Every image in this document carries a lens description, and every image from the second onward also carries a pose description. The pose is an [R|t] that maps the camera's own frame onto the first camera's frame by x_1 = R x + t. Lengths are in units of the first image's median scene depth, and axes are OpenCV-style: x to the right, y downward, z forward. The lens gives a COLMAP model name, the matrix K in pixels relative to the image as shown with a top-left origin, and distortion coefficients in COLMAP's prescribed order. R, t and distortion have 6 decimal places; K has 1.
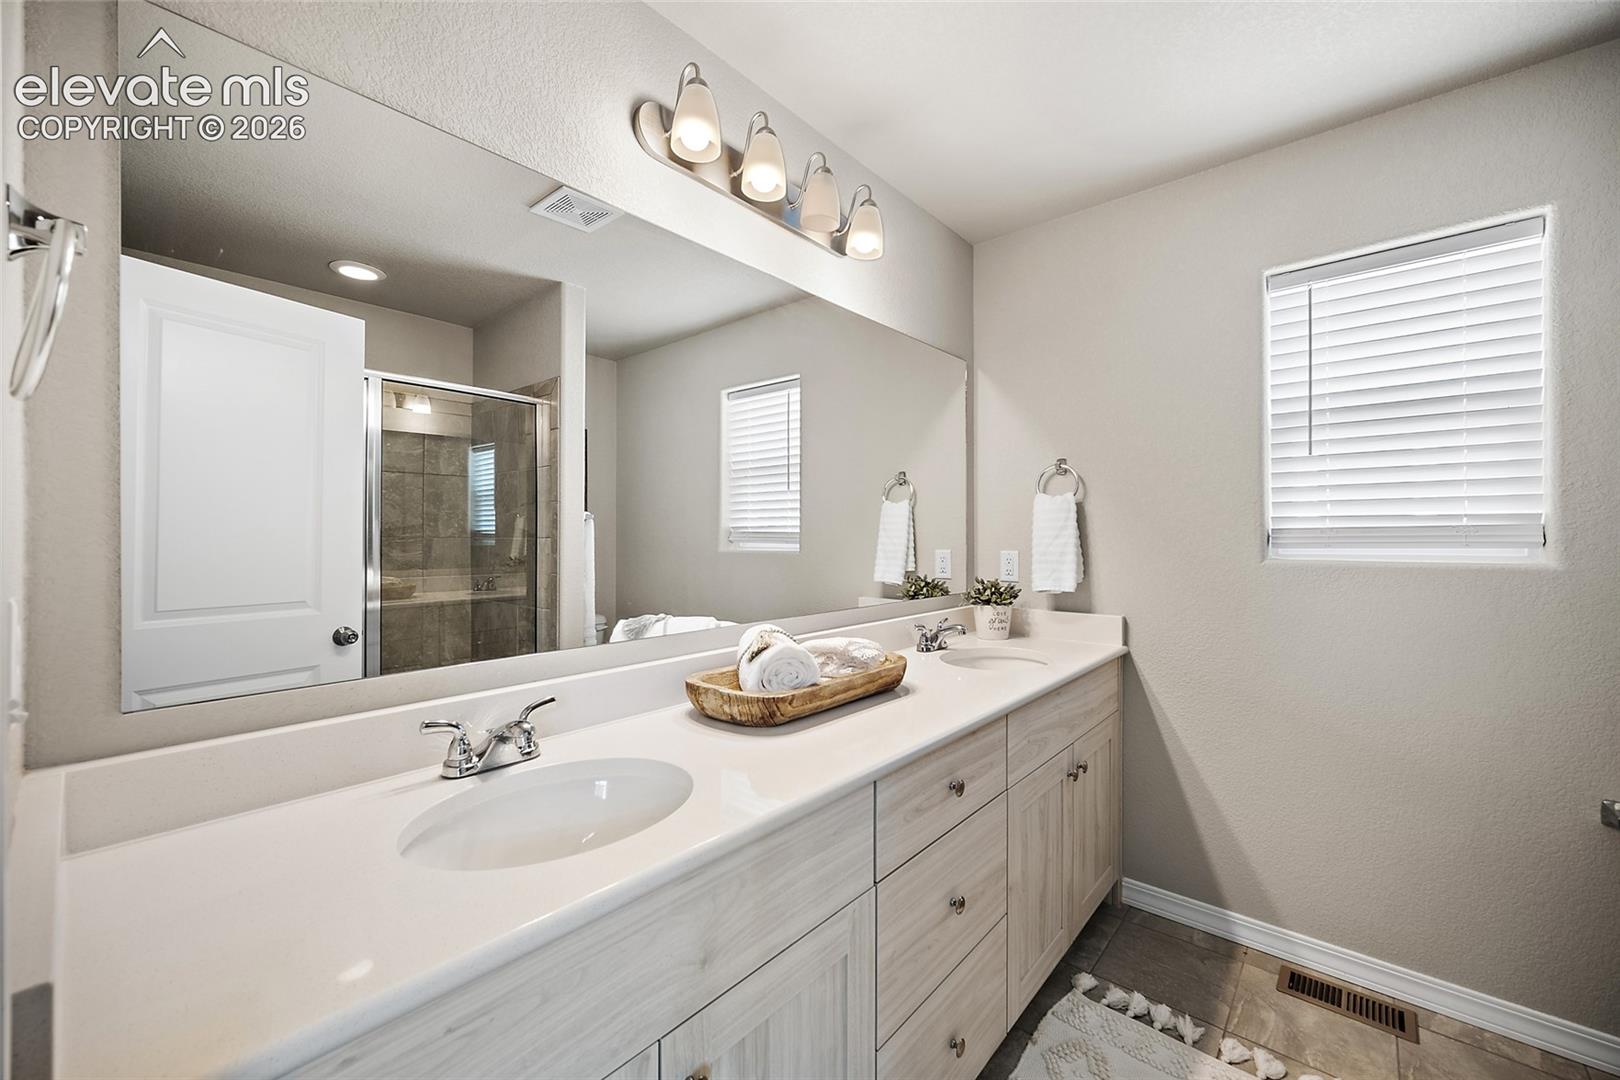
lens RADIAL K [[633.2, 0, 806.9], [0, 633.2, 538.8], [0, 0, 1]] dist [-0.000332, -0.000023]
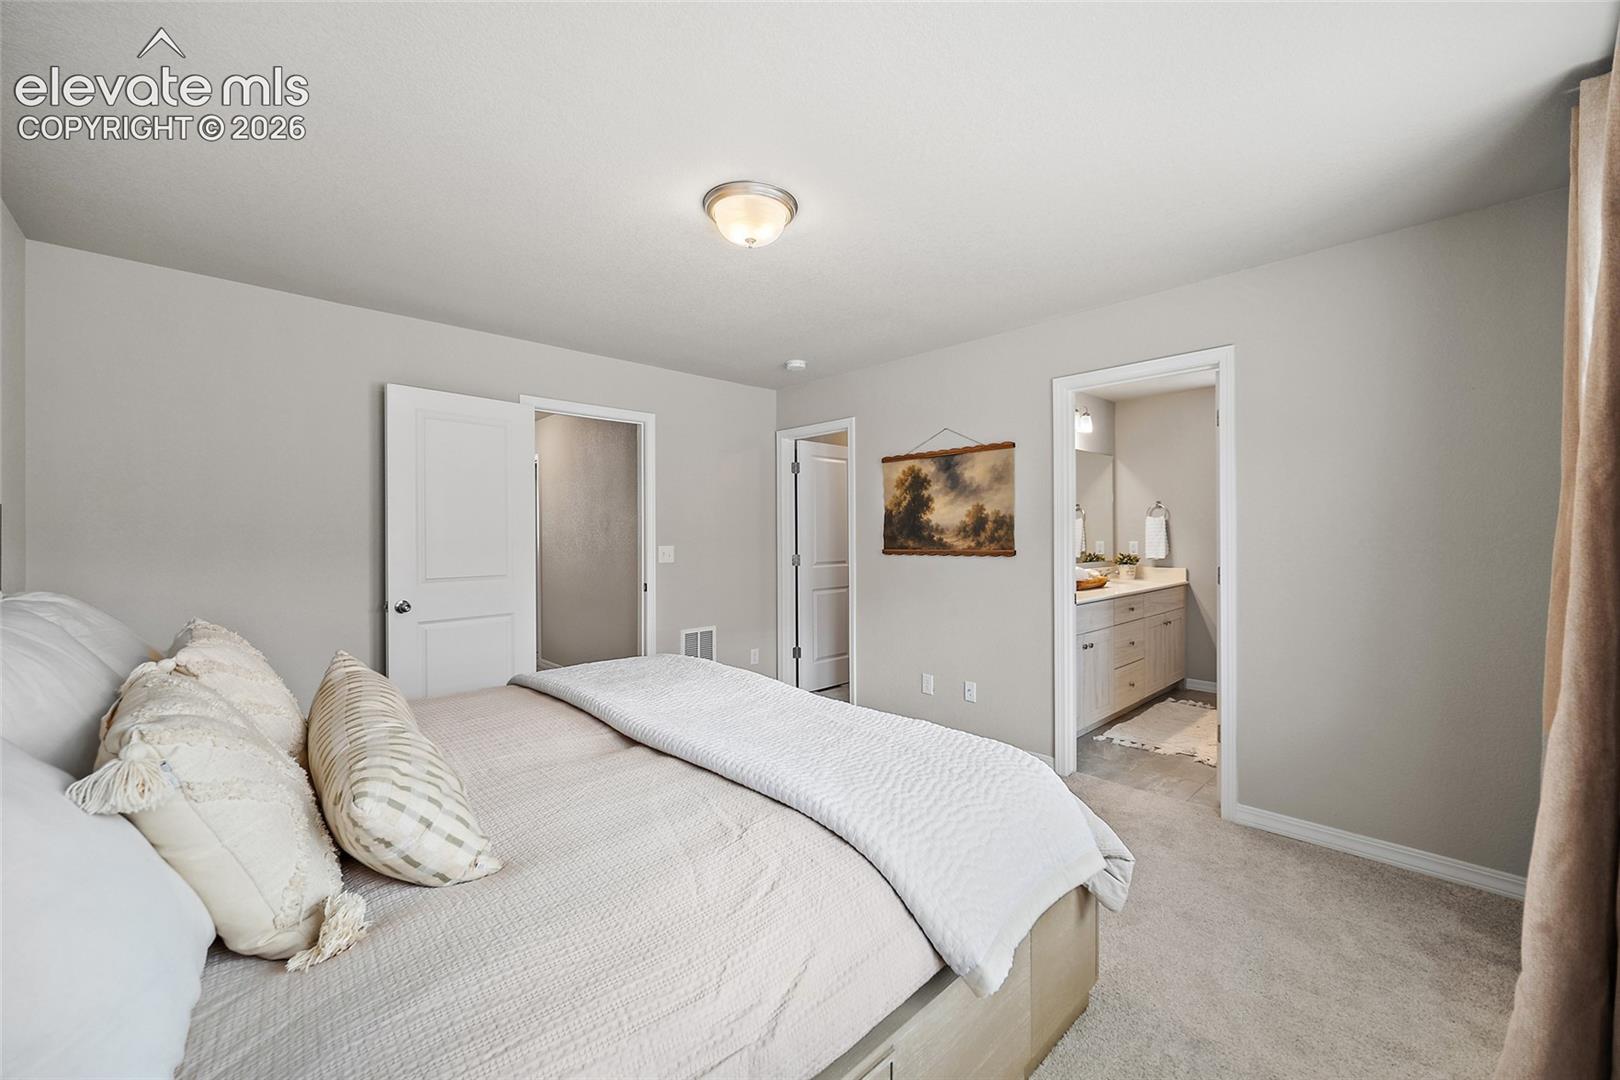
lens RADIAL K [[633.2, 0, 813.8], [0, 633.2, 534.0], [0, 0, 1]] dist [-0.000332, -0.000023]
pose [[0.996075, -0.002134, -0.088490, -0.646291], [0.002073, 0.999998, -0.000784, -0.008283], [0.088491, 0.000597, 0.996077, -1.412228]]
